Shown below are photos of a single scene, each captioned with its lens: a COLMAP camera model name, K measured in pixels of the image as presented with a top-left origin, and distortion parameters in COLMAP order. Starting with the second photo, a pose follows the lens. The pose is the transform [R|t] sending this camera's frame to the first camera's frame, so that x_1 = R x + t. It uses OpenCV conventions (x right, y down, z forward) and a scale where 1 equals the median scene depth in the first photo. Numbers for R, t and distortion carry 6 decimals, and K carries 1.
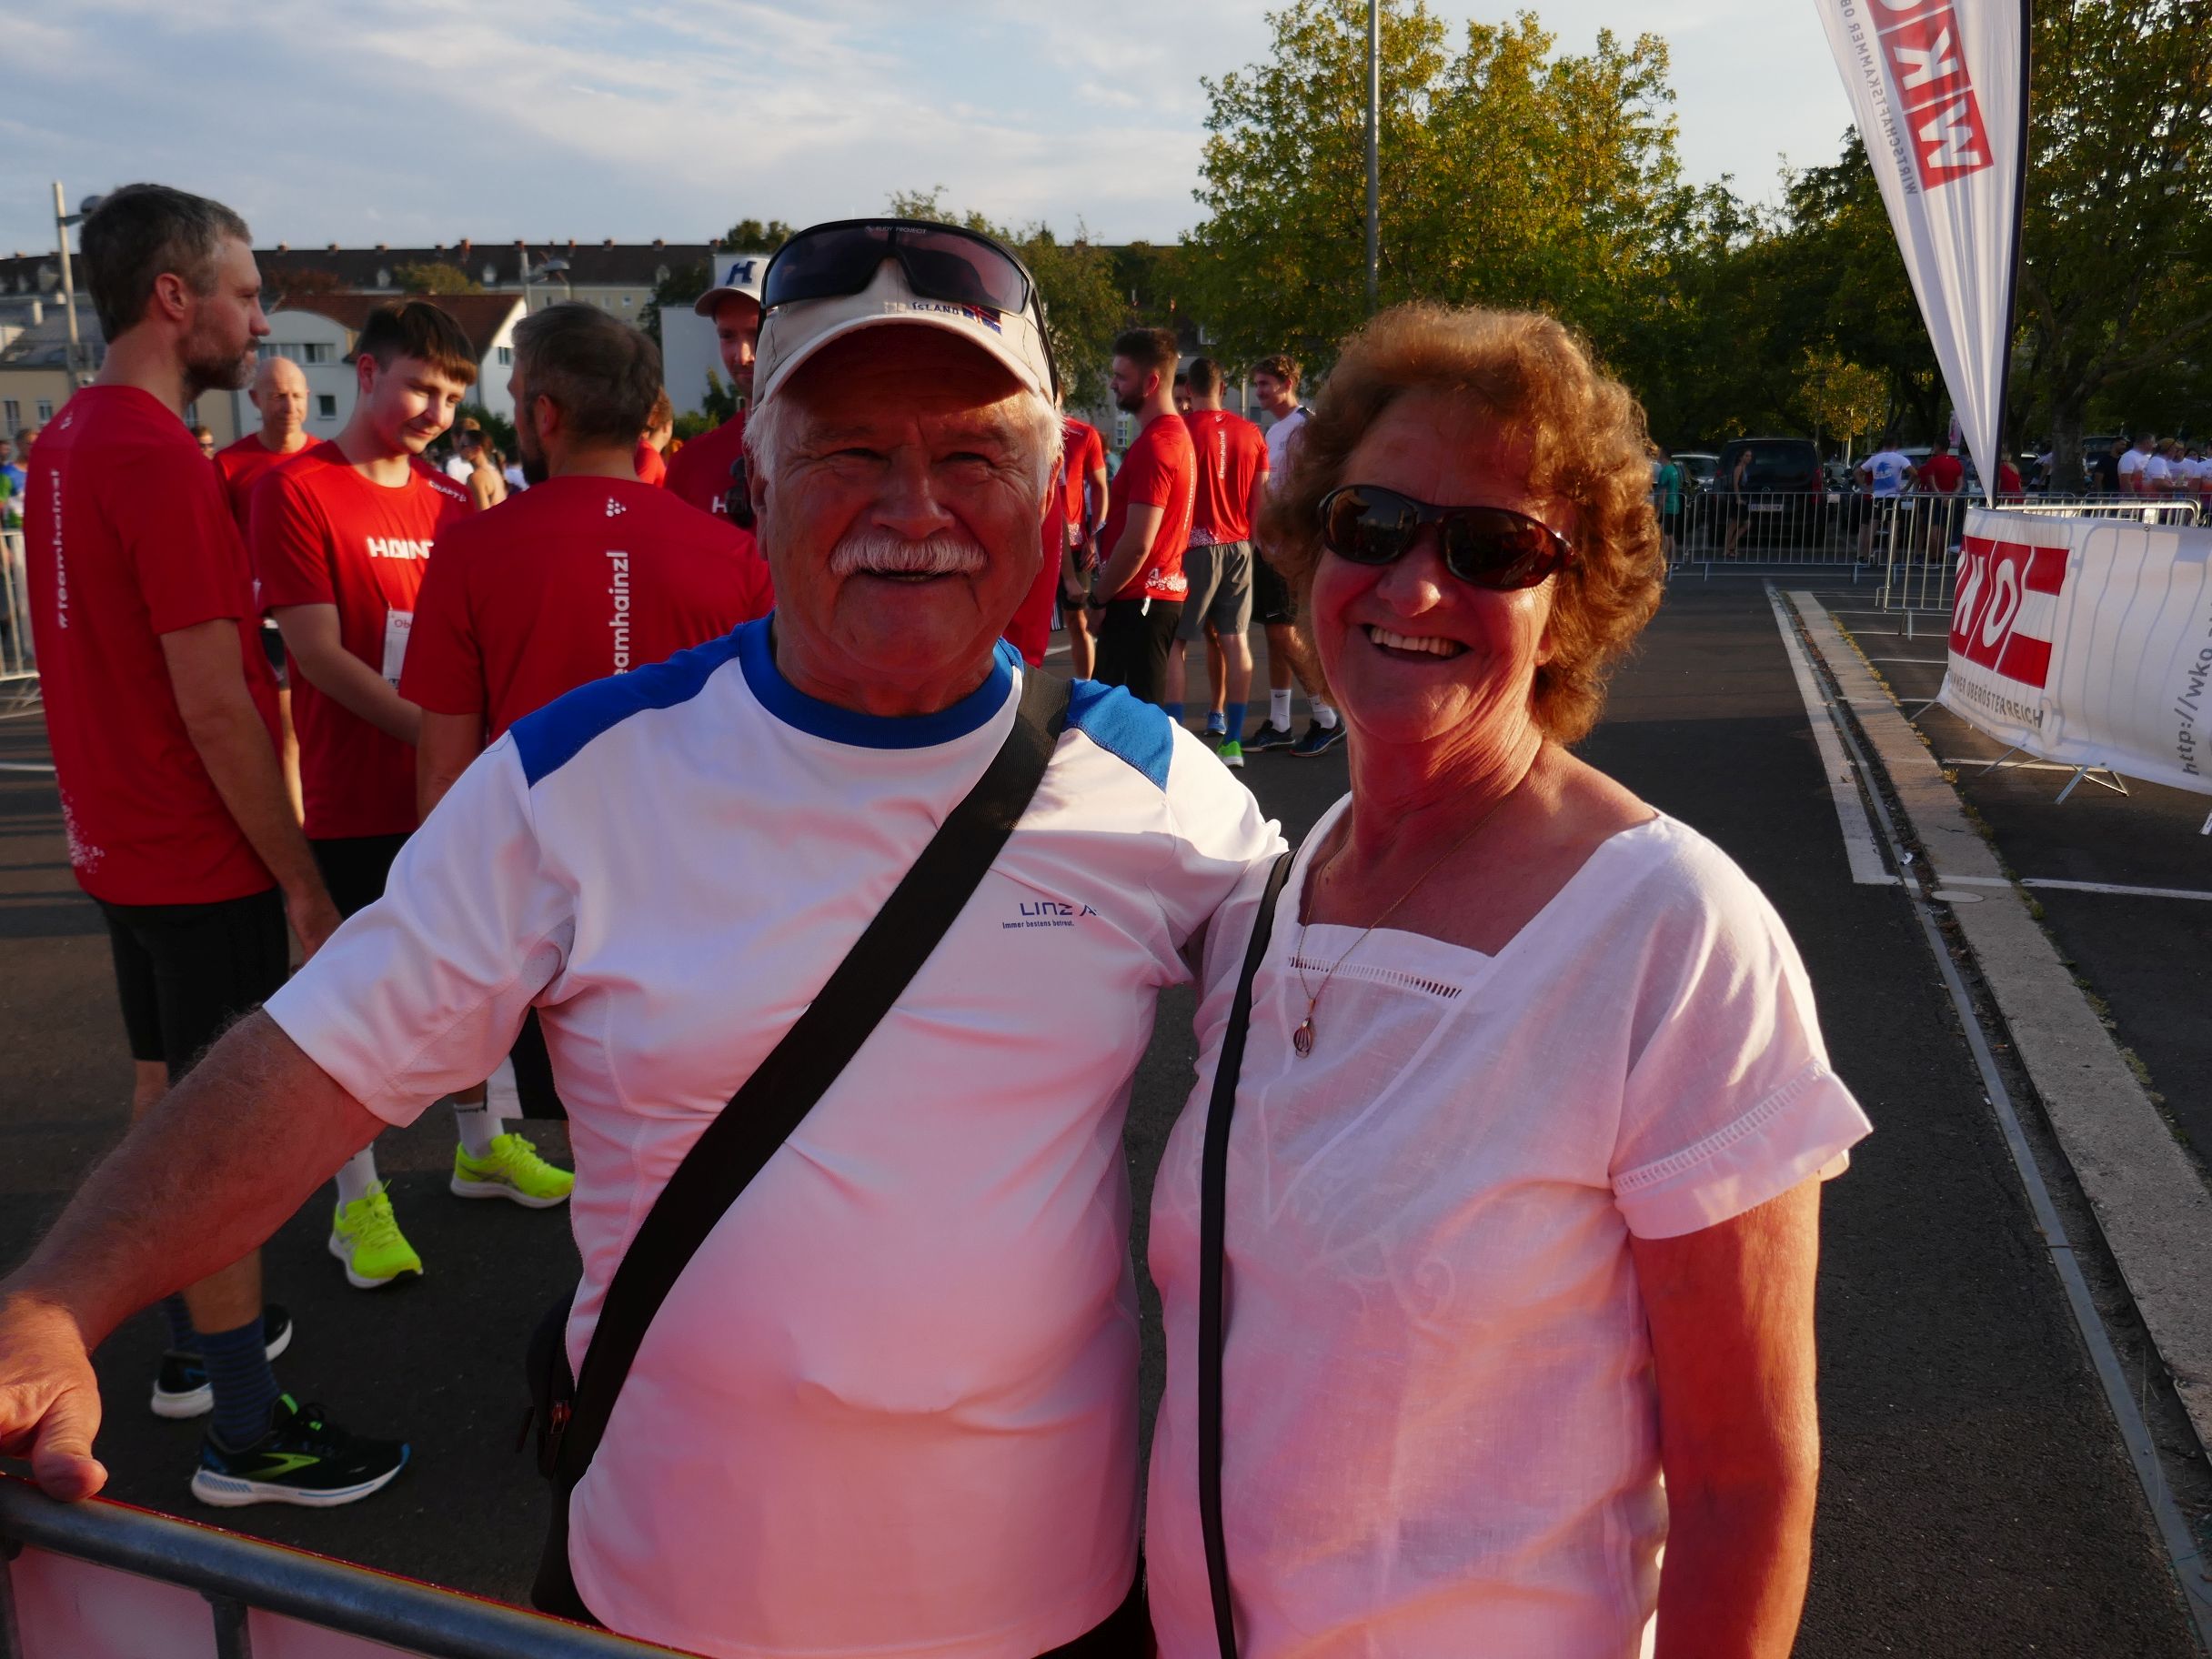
lens RADIAL K [[1771.4, 0, 1087.2], [0, 1771.4, 847.3], [0, 0, 1]] dist [-0.018055, -0.004982]
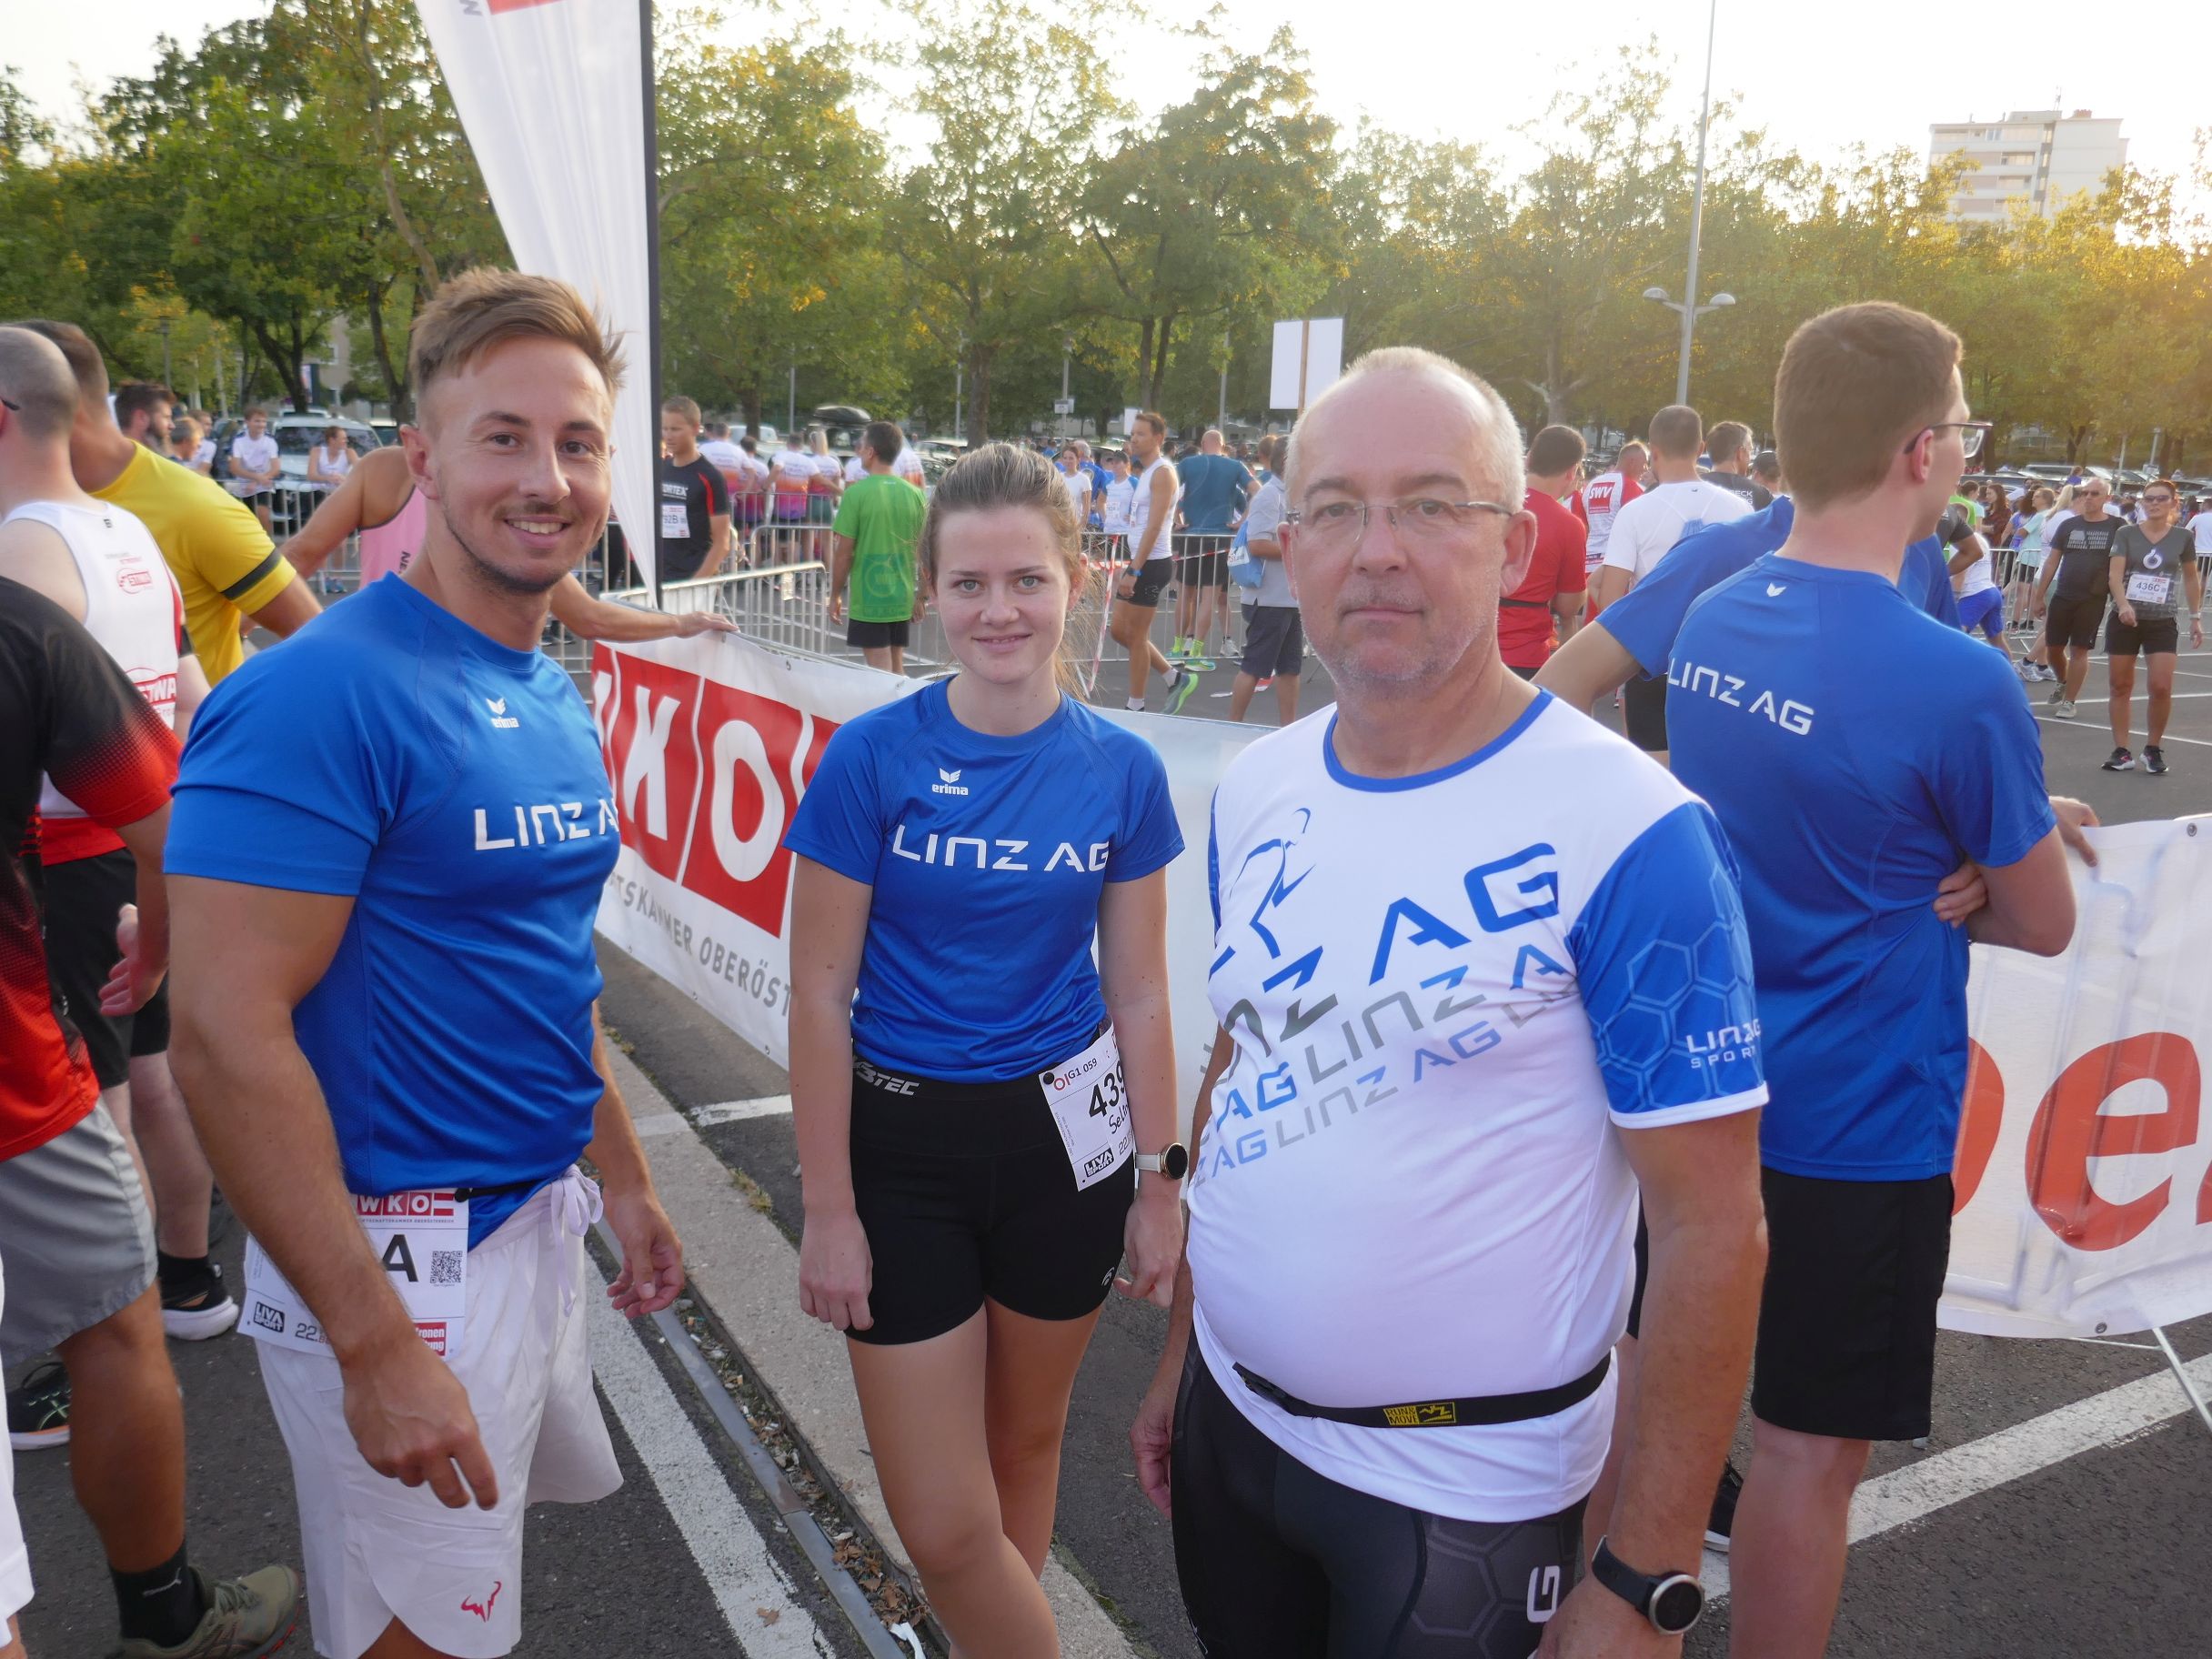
lens RADIAL K [[1771.4, 0, 1100.4], [0, 1771.4, 830.3], [0, 0, 1]] dist [-0.018055, -0.004982]
pose [[0.645959, -0.130043, 0.752214, 0.030692], [0.117116, 0.990600, 0.070682, -0.027098], [-0.754335, 0.042438, 0.655117, 0.096656]]
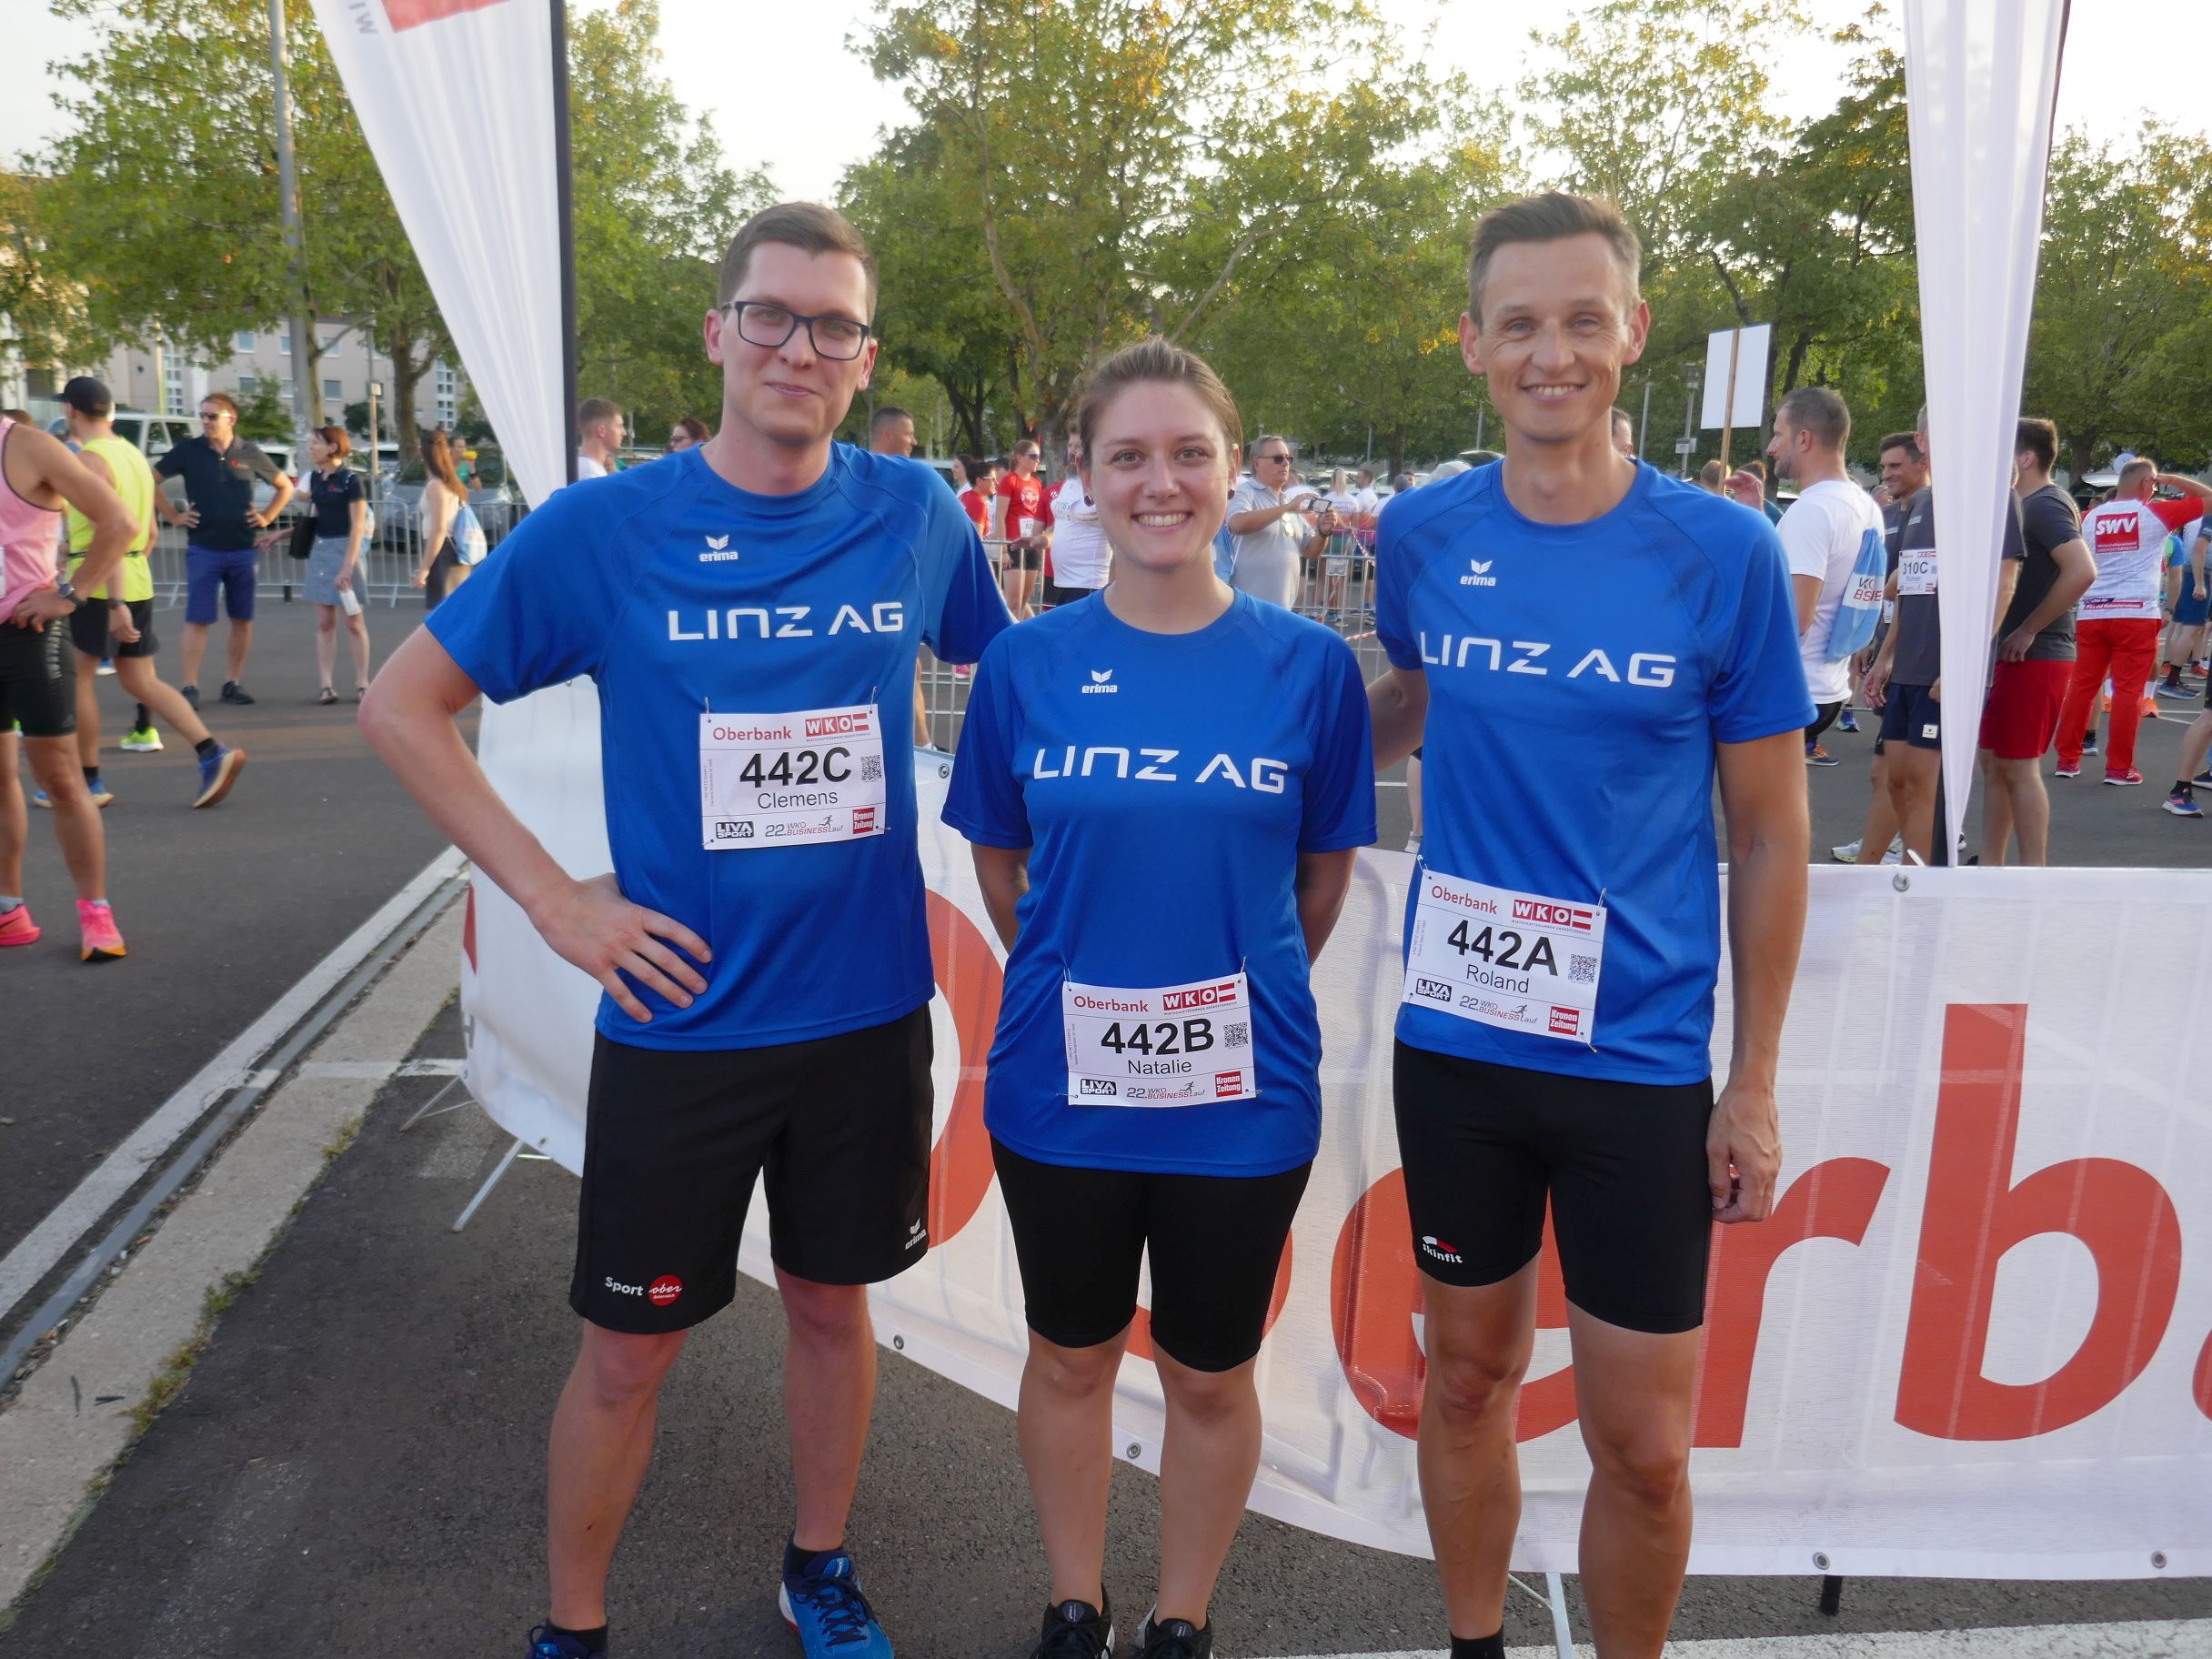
lens RADIAL K [[1771.4, 0, 1102.7], [0, 1771.4, 831.0], [0, 0, 1]] dist [-0.018055, -0.004982]
pose [[0.889719, -0.053198, 0.453398, 0.073276], [0.054755, 0.998453, 0.009702, -0.020197], [-0.453213, 0.016194, 0.891255, 0.072942]]
